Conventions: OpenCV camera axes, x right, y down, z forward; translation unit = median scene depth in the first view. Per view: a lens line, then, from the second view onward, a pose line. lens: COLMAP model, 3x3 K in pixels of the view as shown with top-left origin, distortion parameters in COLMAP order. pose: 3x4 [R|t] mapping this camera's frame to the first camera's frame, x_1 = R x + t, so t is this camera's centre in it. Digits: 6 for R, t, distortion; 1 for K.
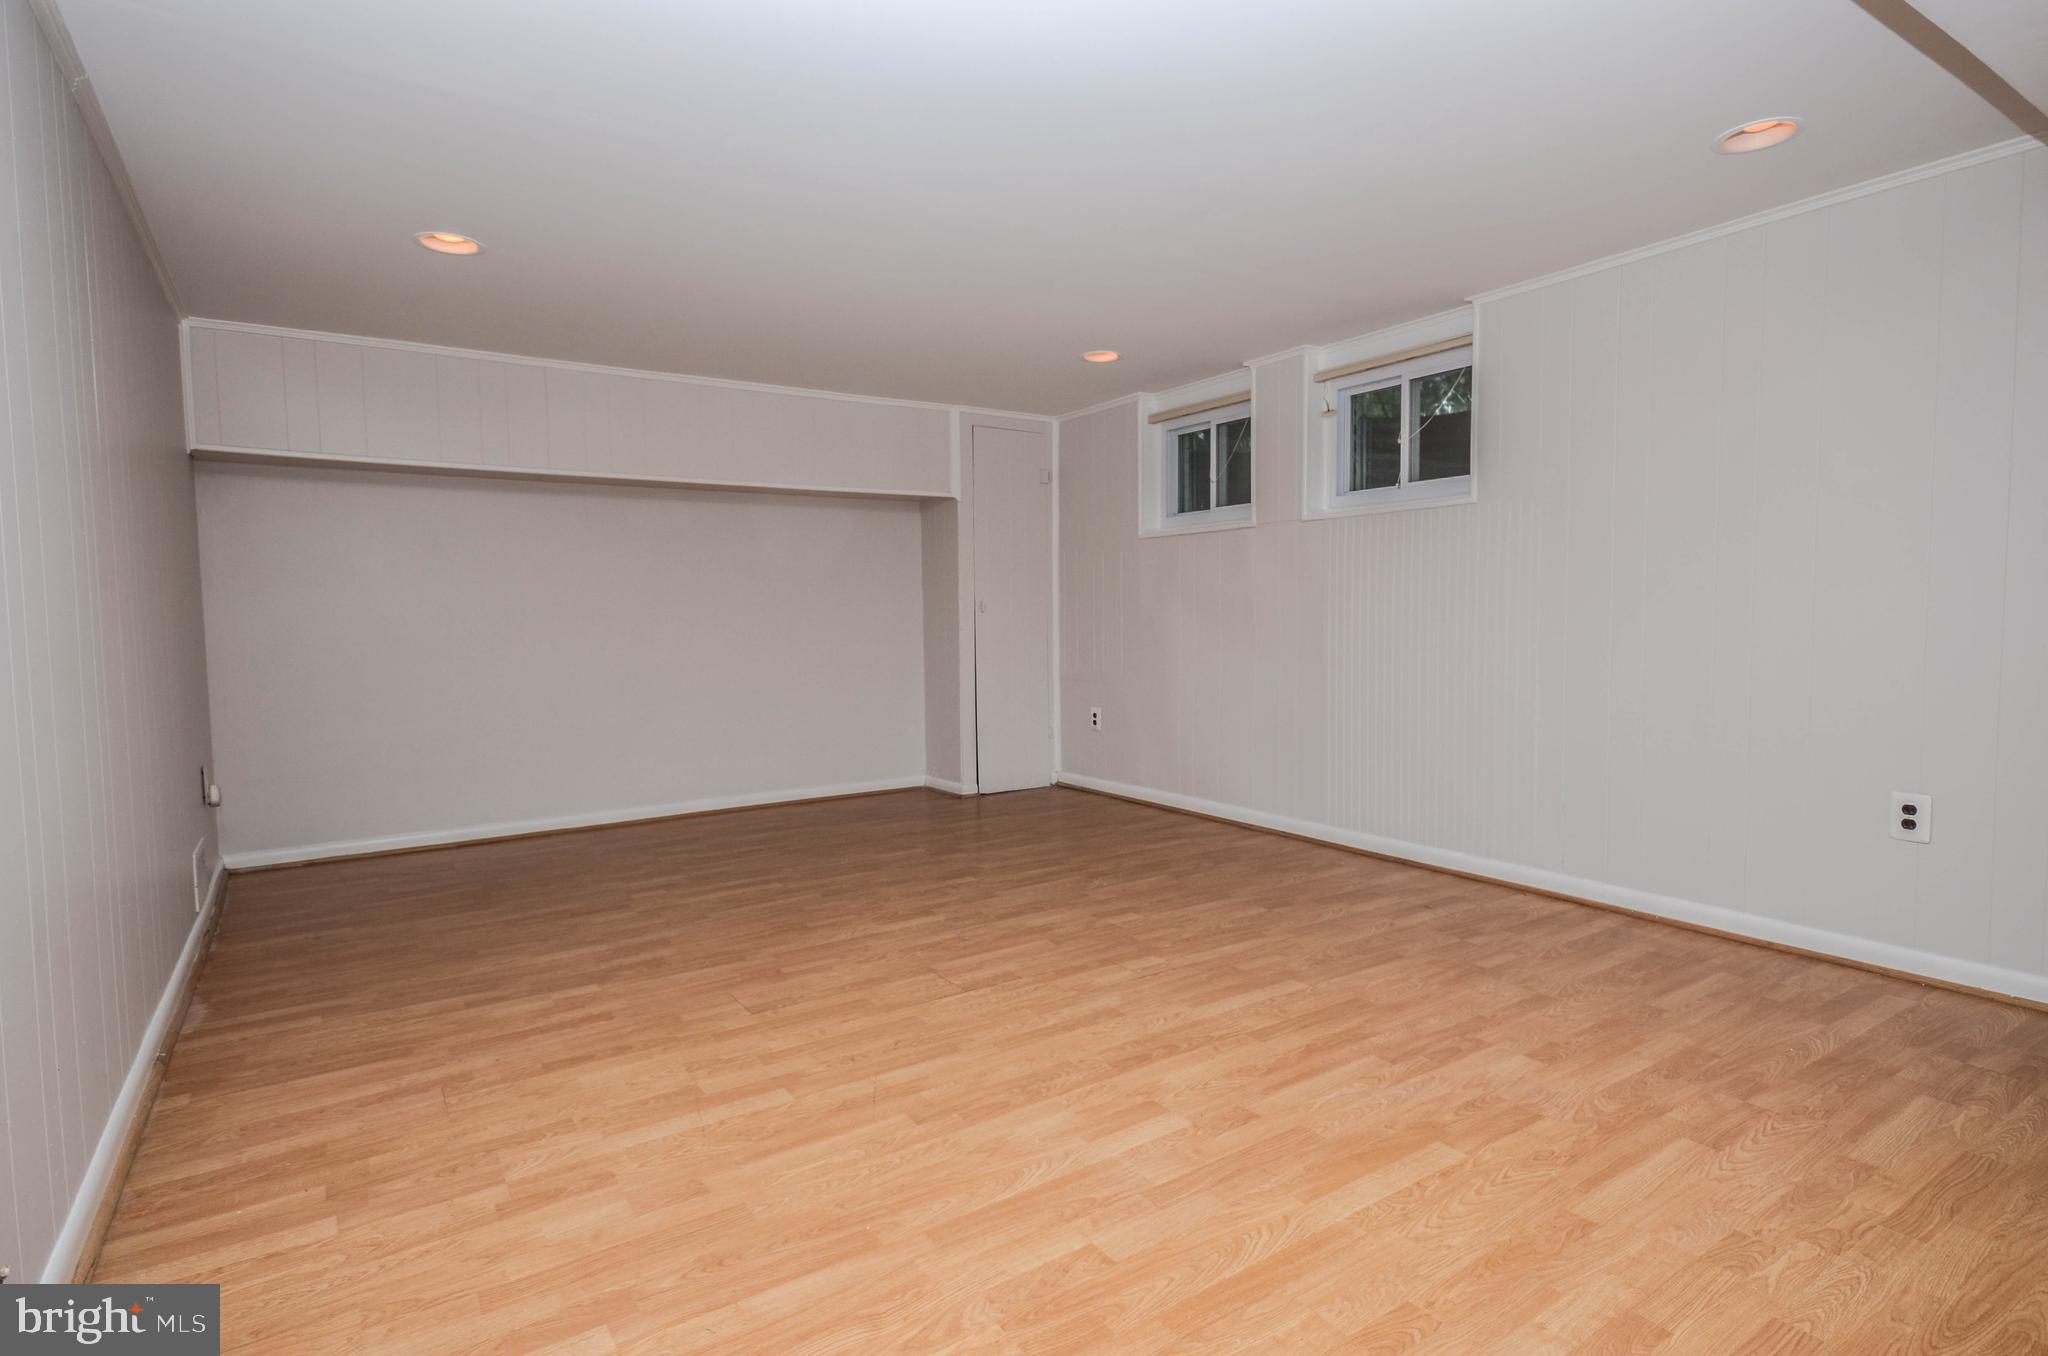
lens RADIAL K [[1055.9, 0, 1024.9], [0, 1055.9, 680.7], [0, 0, 1]] dist [-0.001998, 0.000036]
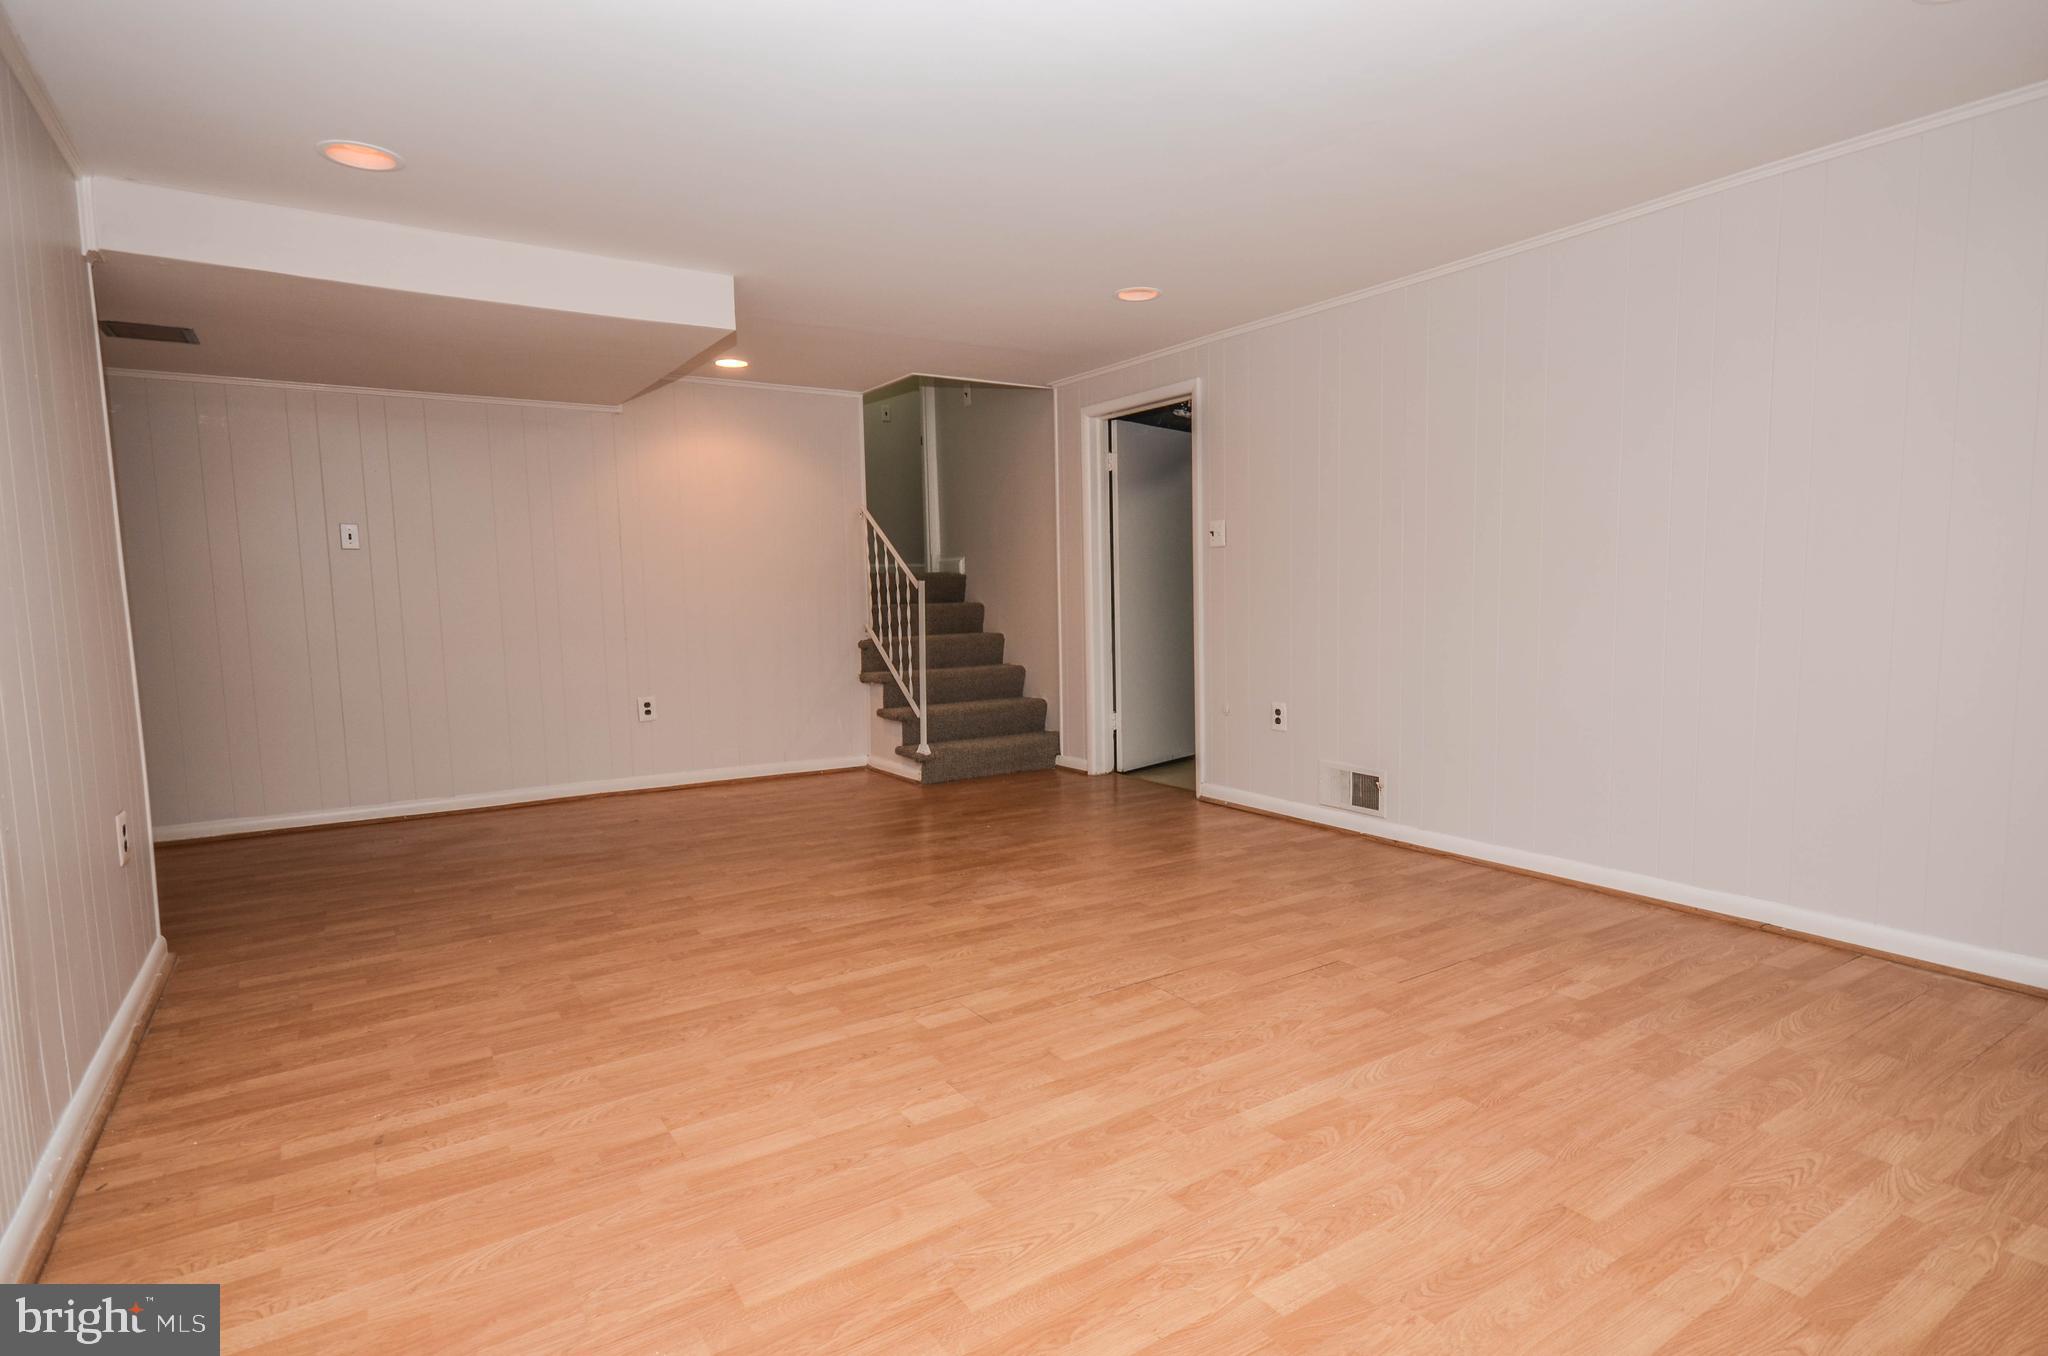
lens RADIAL K [[1055.9, 0, 1023.0], [0, 1055.9, 682.9], [0, 0, 1]] dist [-0.001998, 0.000036]
pose [[-0.999511, 0.030140, 0.008335, 0.041061], [0.031044, 0.988428, 0.148480, -0.125577], [-0.003763, 0.148667, -0.988880, 2.004193]]
